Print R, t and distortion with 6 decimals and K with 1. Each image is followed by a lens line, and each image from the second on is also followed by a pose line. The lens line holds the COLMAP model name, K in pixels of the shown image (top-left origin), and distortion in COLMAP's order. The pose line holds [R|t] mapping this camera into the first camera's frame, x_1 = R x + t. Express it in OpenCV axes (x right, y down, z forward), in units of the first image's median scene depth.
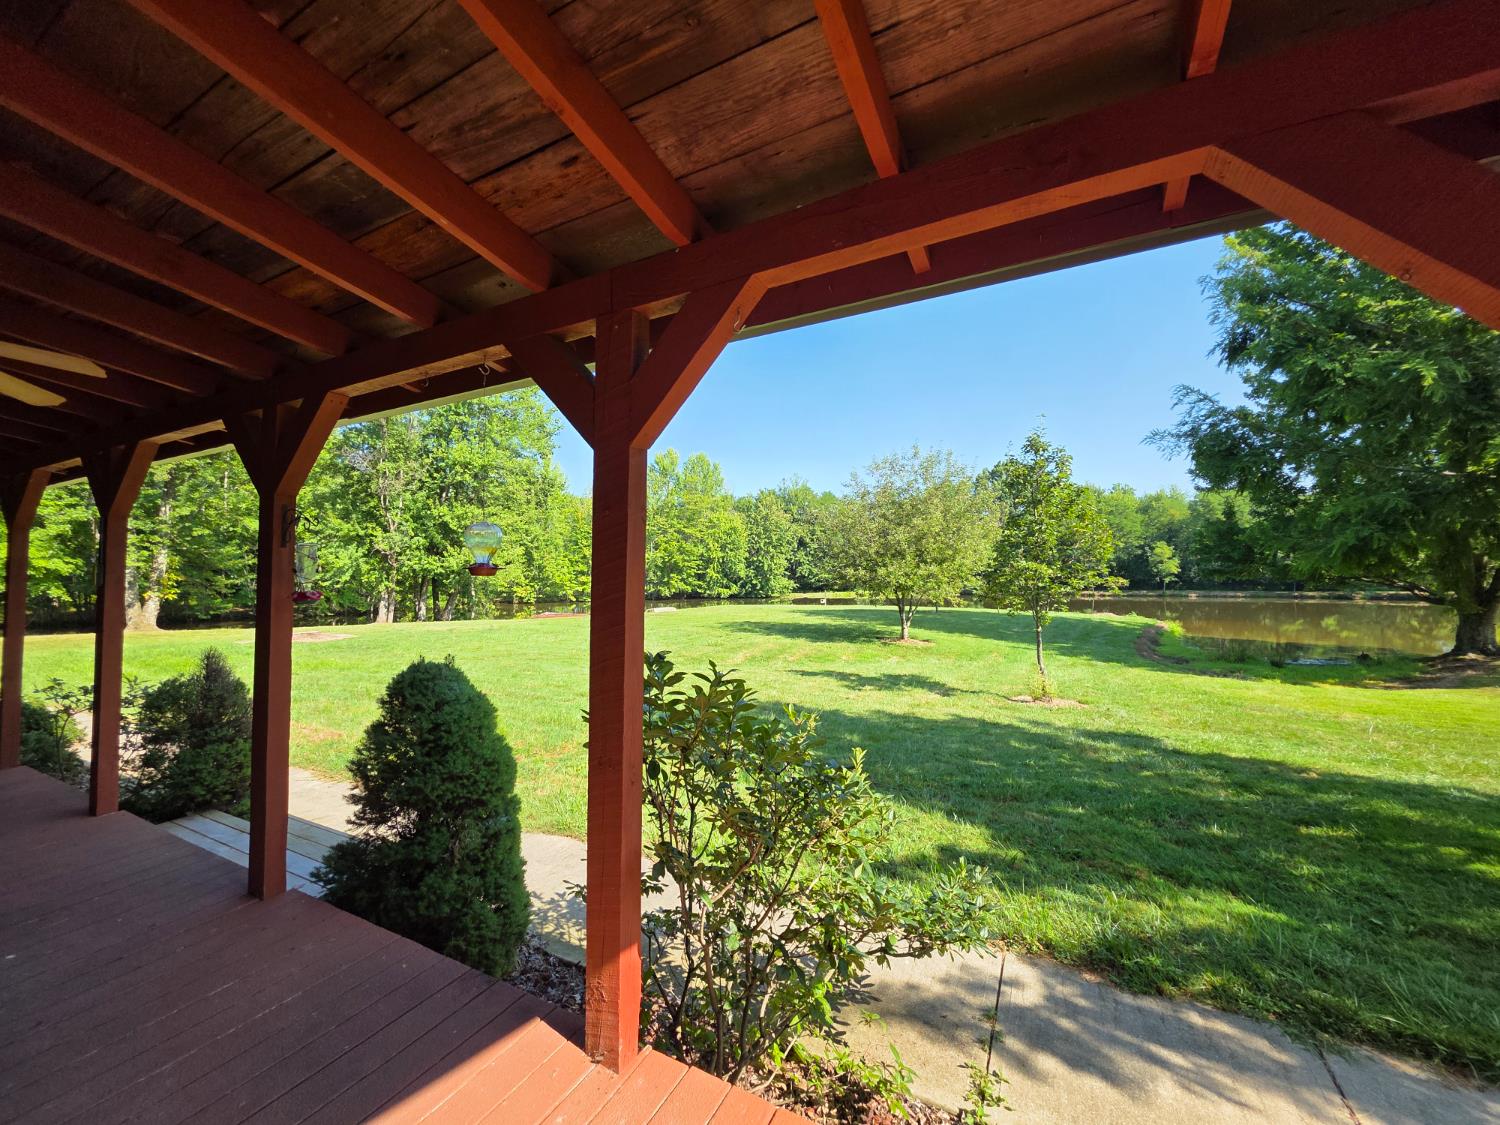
lens RADIAL K [[595.2, 0, 750.0], [0, 595.2, 562.5], [0, 0, 1]] dist [-0.000420, -0.000060]
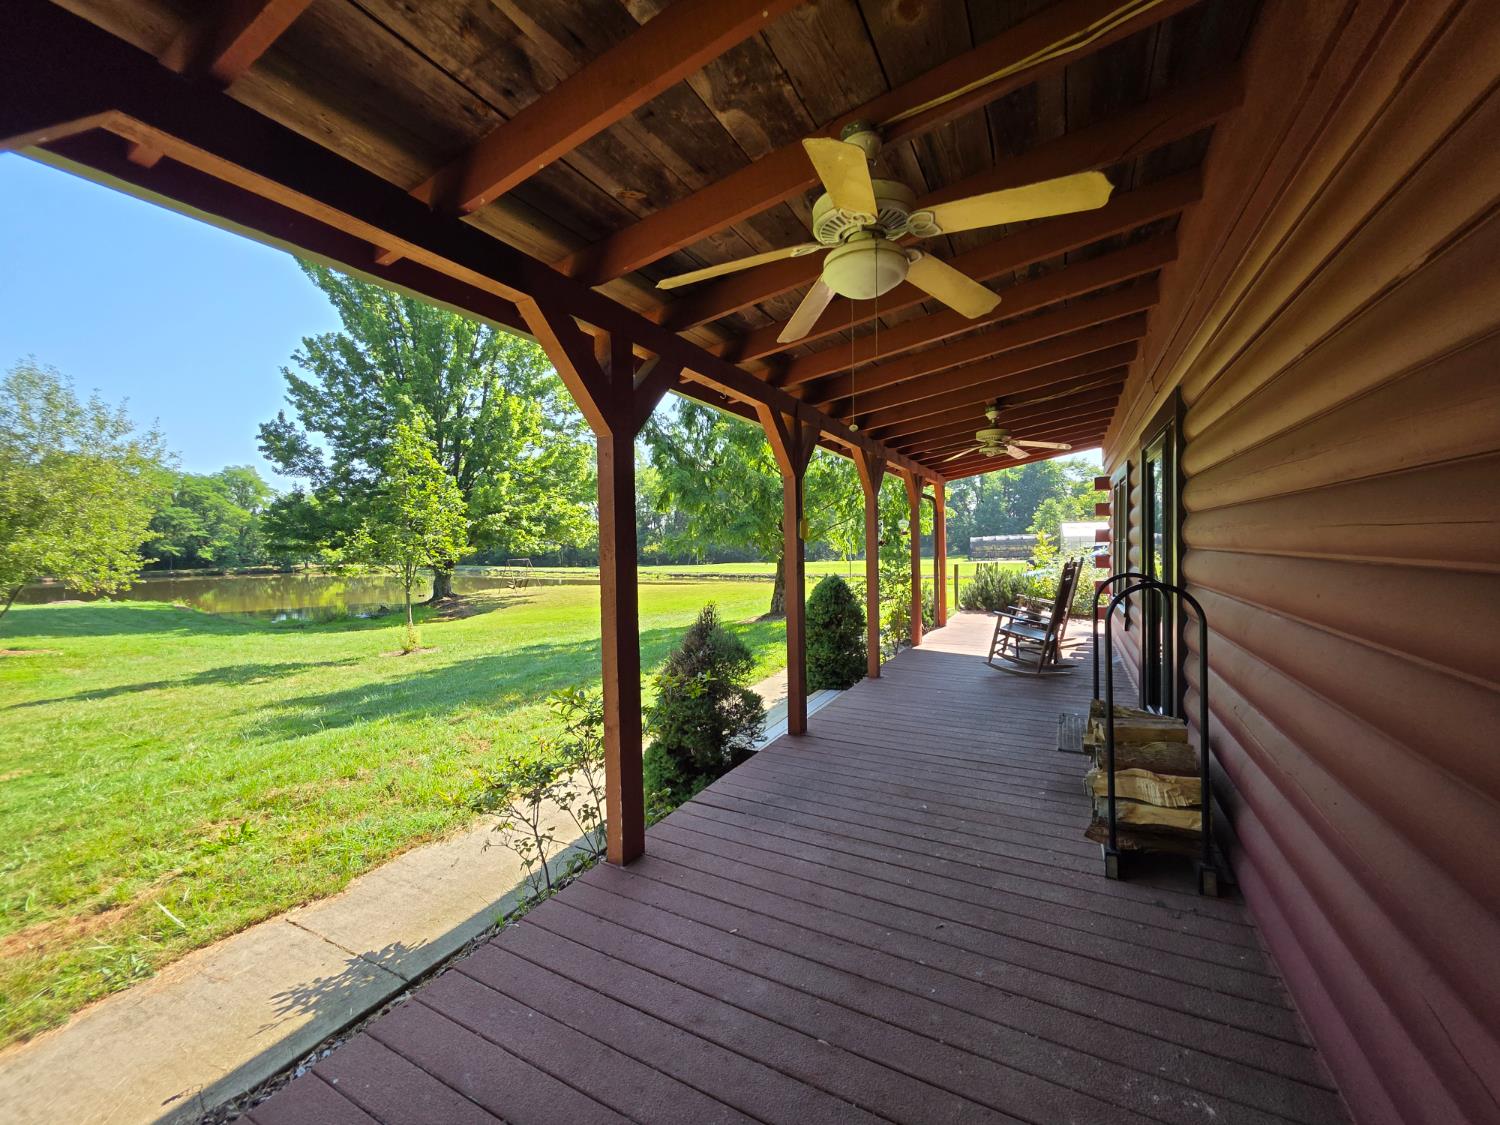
lens RADIAL K [[595.2, 0, 750.0], [0, 595.2, 562.5], [0, 0, 1]] dist [-0.000420, -0.000060]
pose [[-0.011790, -0.024769, 0.999624, -1.149820], [-0.009530, 0.999651, 0.024657, 0.032459], [-0.999885, -0.009235, -0.012022, 0.532857]]
